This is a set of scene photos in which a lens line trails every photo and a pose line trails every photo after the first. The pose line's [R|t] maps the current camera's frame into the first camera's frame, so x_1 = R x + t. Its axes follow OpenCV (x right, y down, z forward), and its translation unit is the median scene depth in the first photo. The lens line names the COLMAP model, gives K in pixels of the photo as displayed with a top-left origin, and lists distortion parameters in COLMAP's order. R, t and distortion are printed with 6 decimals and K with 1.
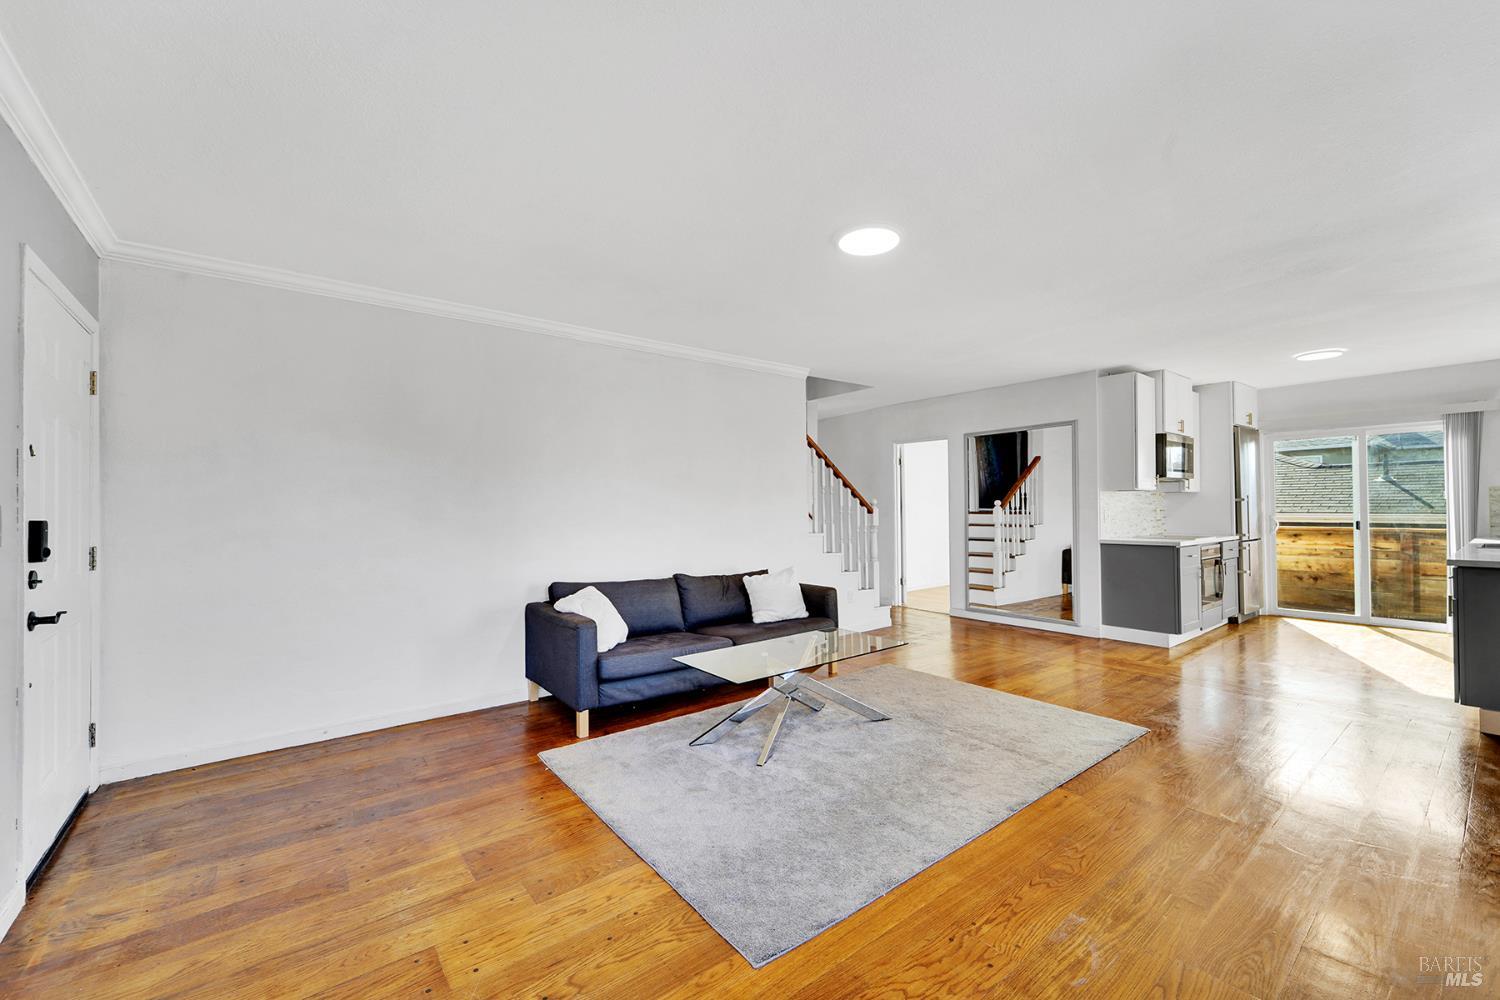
lens RADIAL K [[605.7, 0, 750.0], [0, 605.7, 500.0], [0, 0, 1]] dist [0.001694, 0.000051]
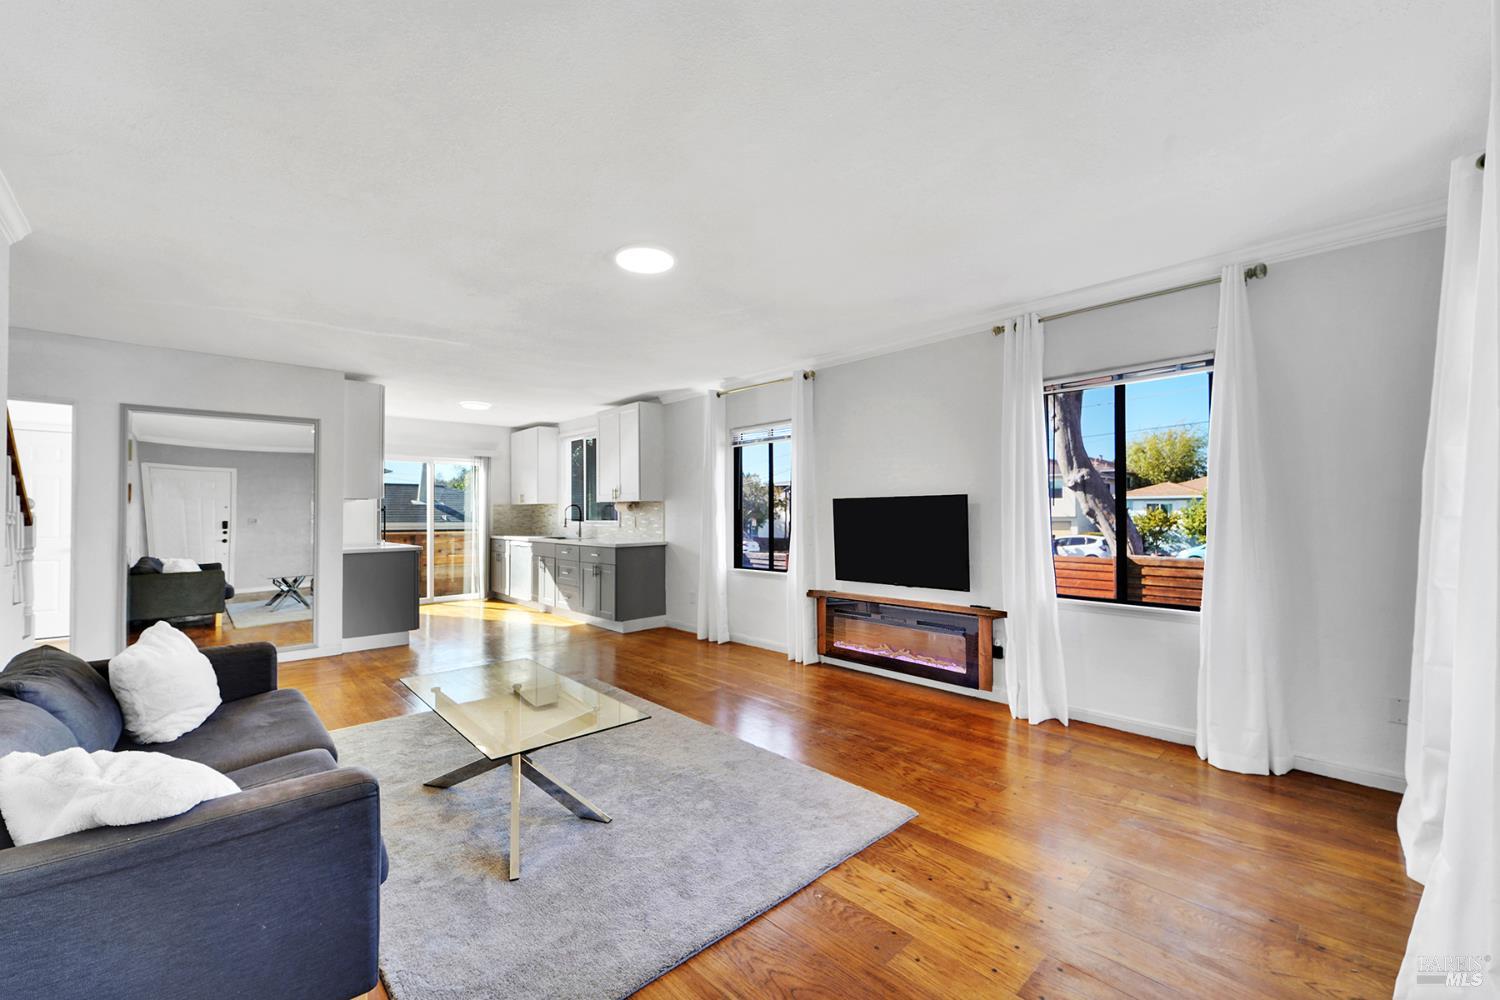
lens RADIAL K [[605.7, 0, 750.0], [0, 605.7, 500.0], [0, 0, 1]] dist [0.001694, 0.000051]
pose [[-0.092077, 0.026820, 0.995391, -1.201888], [-0.005954, 0.999604, -0.027485, 0.027755], [-0.995734, -0.008457, -0.091881, 1.274561]]
